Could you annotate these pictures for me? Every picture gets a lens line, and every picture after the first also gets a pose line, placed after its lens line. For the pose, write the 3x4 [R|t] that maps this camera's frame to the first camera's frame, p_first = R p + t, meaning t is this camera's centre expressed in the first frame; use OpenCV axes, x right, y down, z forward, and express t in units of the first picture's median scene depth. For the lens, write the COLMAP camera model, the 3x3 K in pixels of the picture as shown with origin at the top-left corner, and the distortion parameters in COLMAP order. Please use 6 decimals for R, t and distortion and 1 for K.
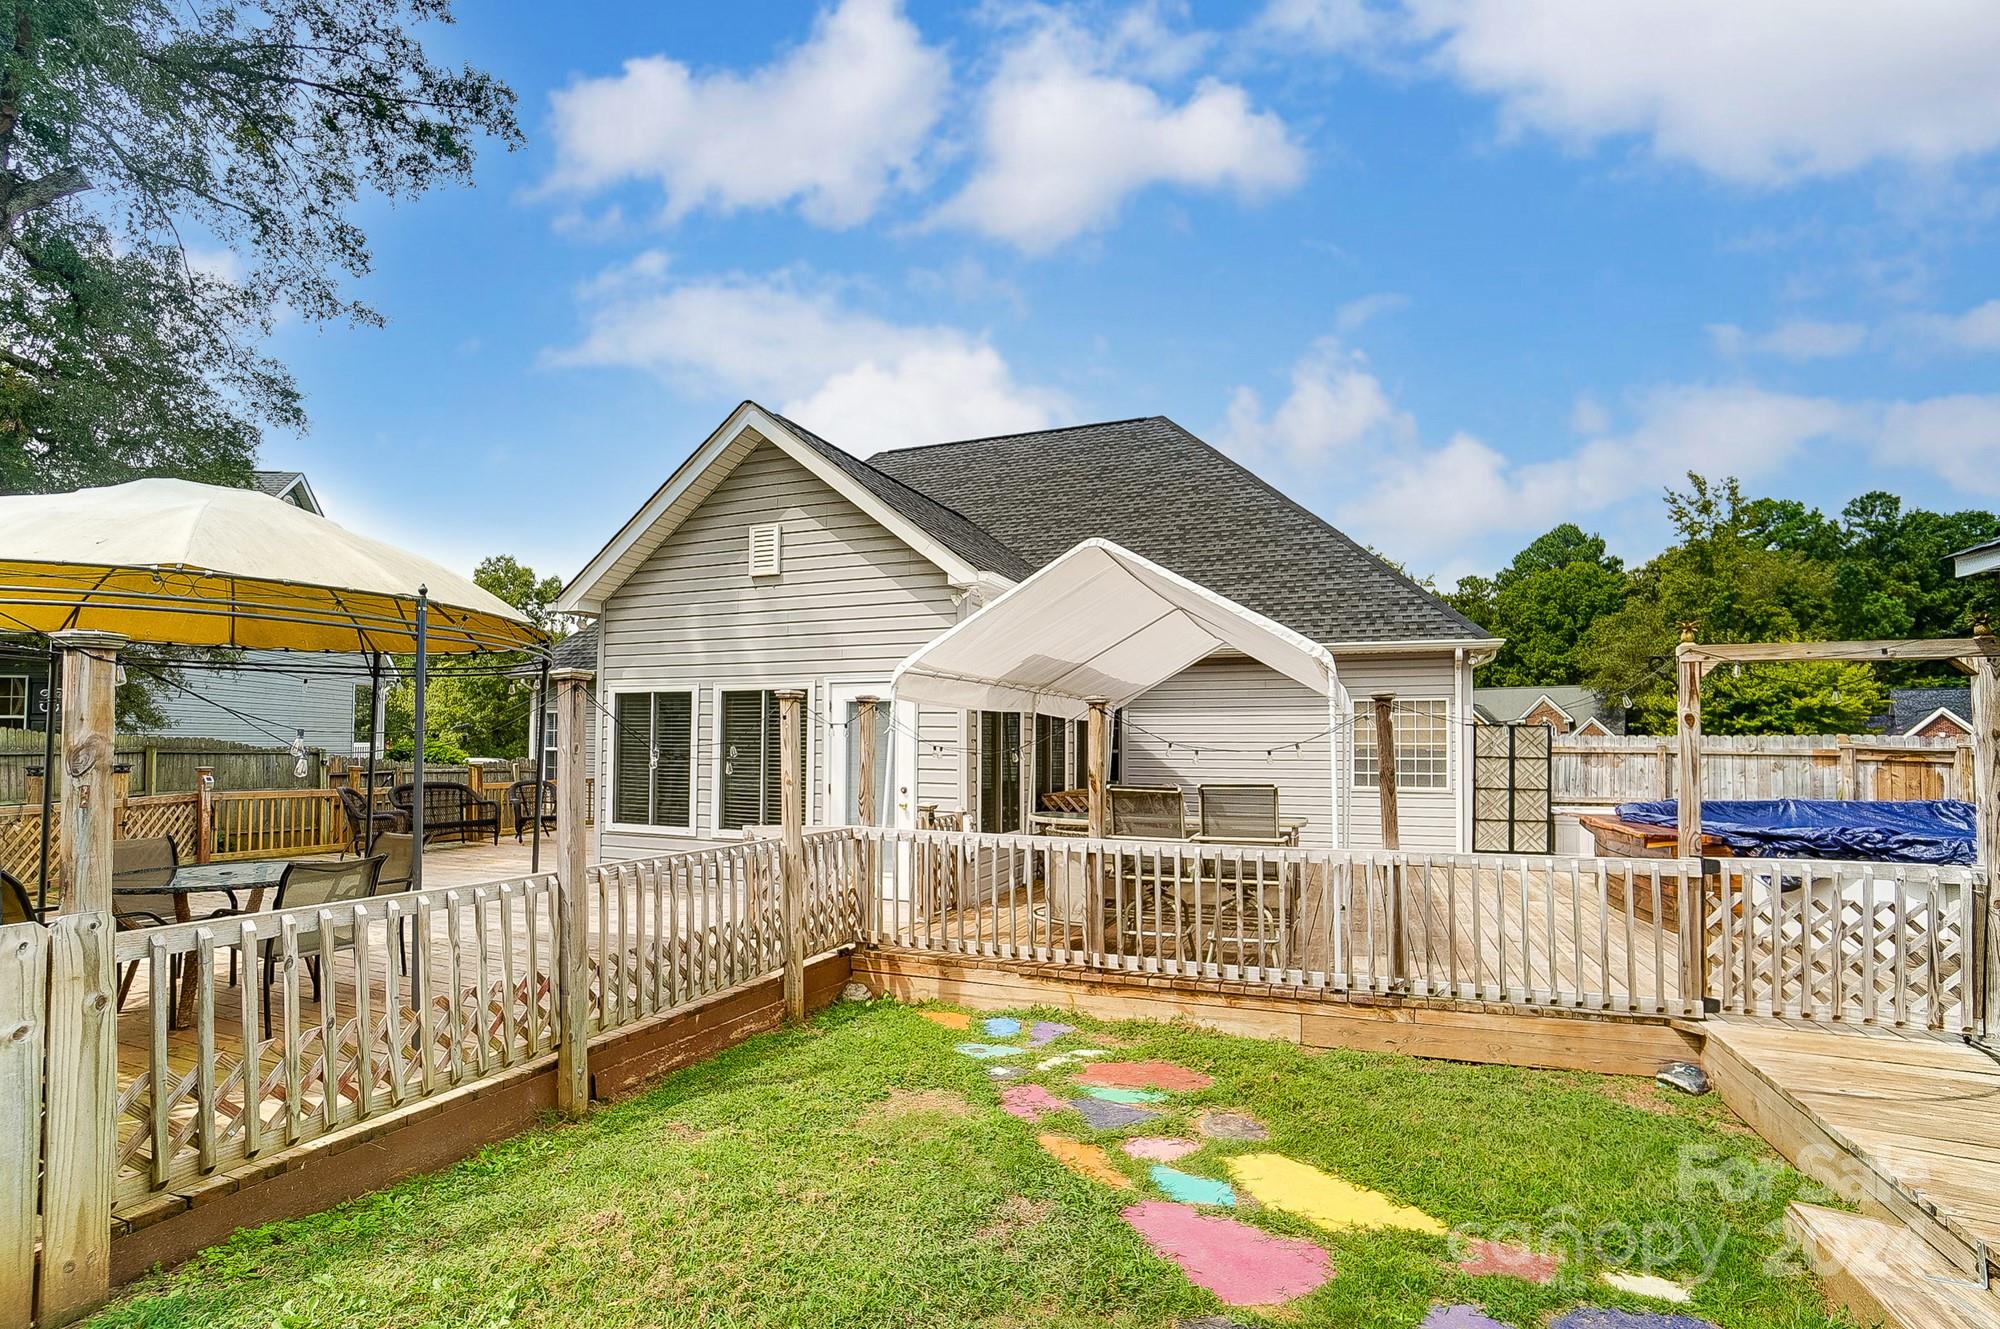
lens RADIAL K [[922.6, 0, 1002.2], [0, 922.6, 698.5], [0, 0, 1]] dist [-0.072600, 0.025721]
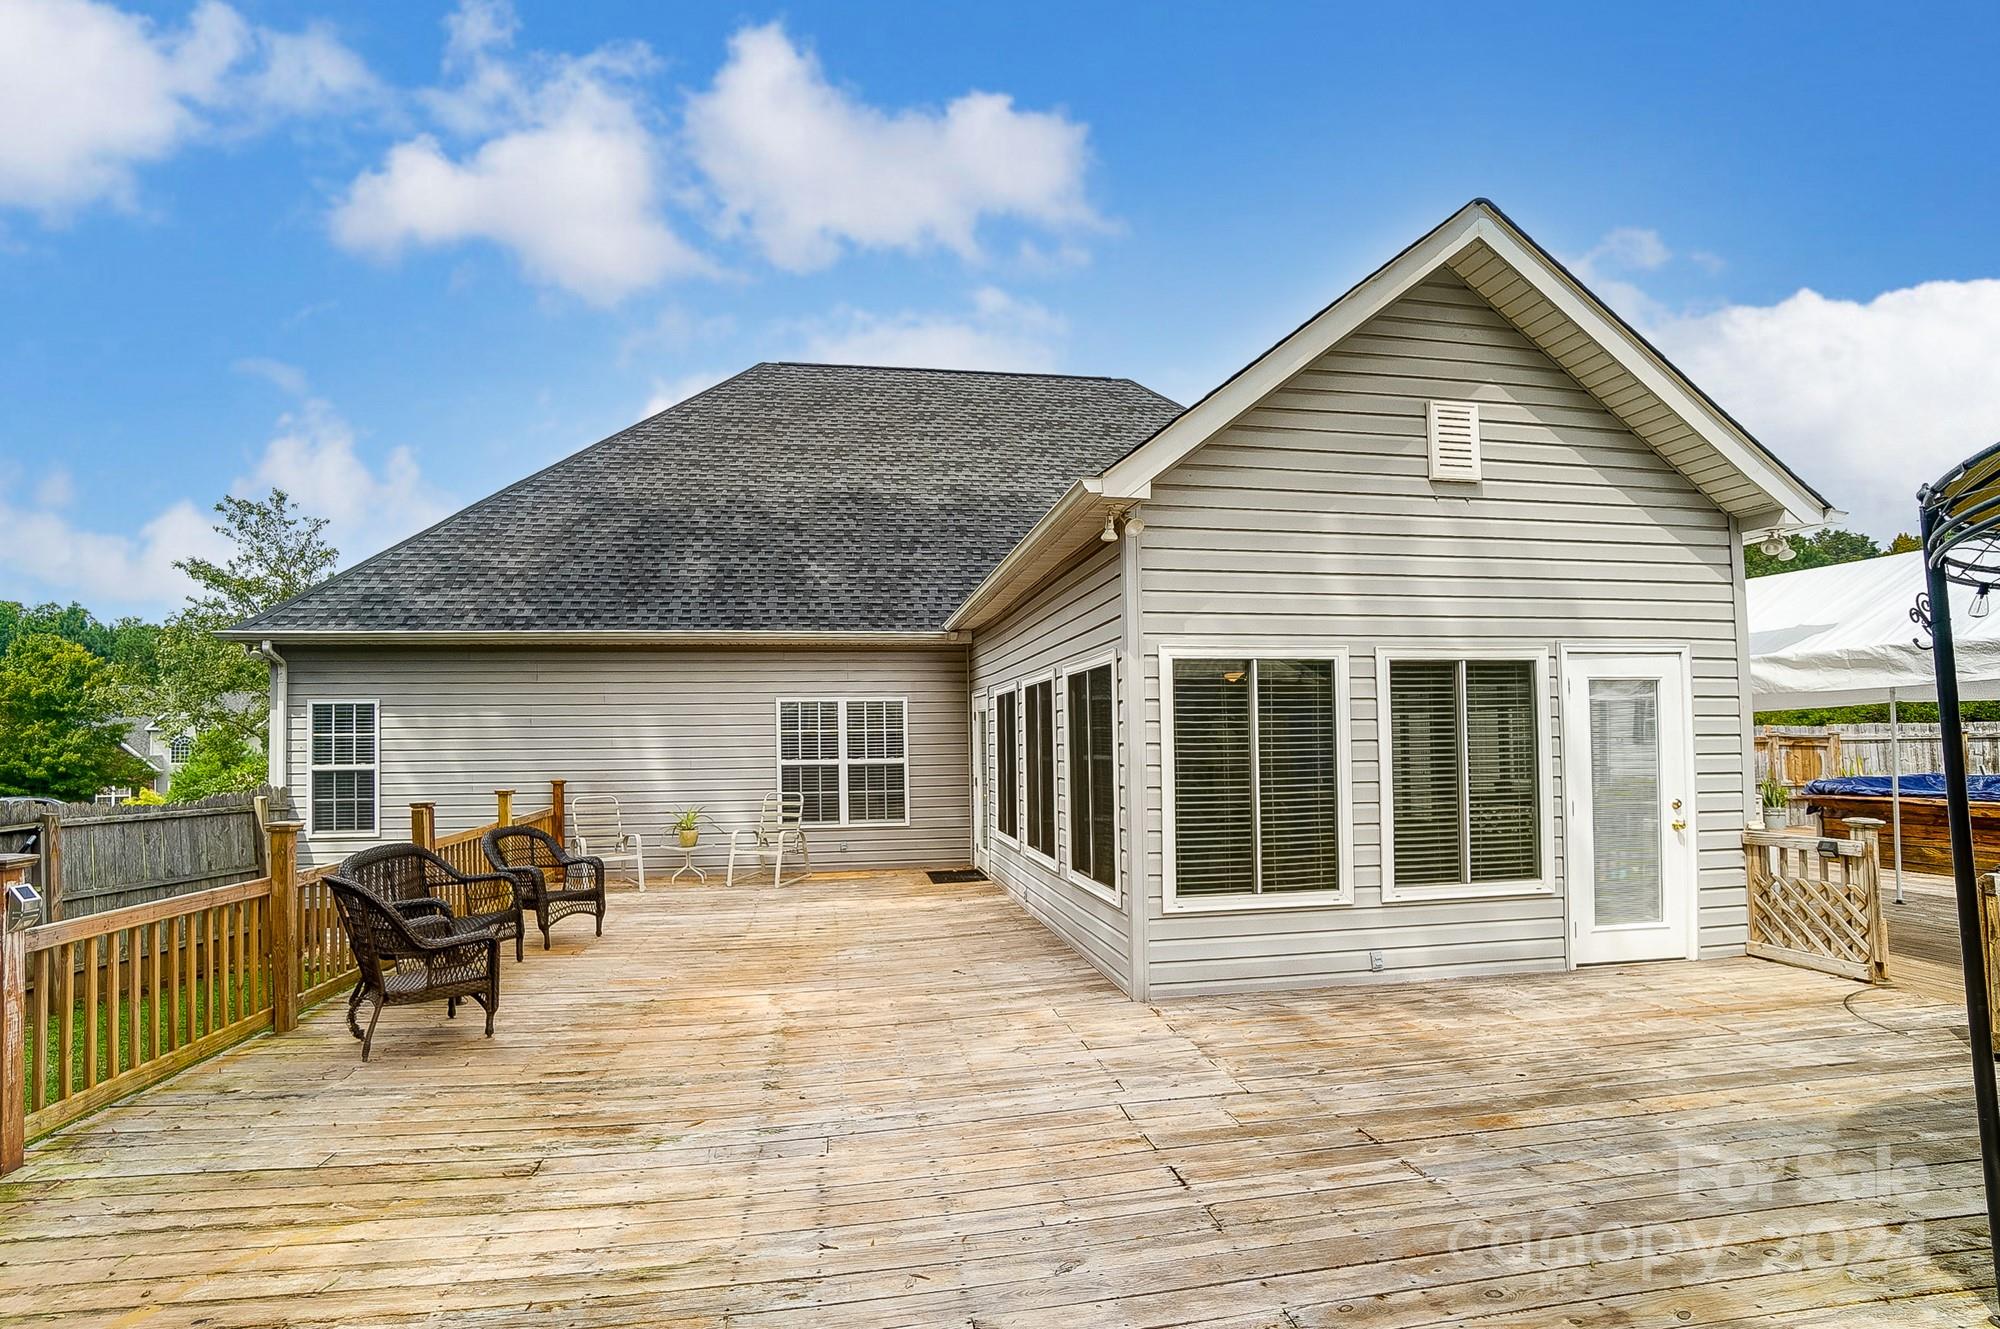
lens RADIAL K [[922.6, 0, 1002.2], [0, 922.6, 698.5], [0, 0, 1]] dist [-0.072600, 0.025721]
pose [[0.860756, 0.009393, 0.508930, -0.834117], [-0.009789, 0.999950, -0.001900, 0.020539], [-0.508923, -0.003347, 0.860806, 0.610008]]
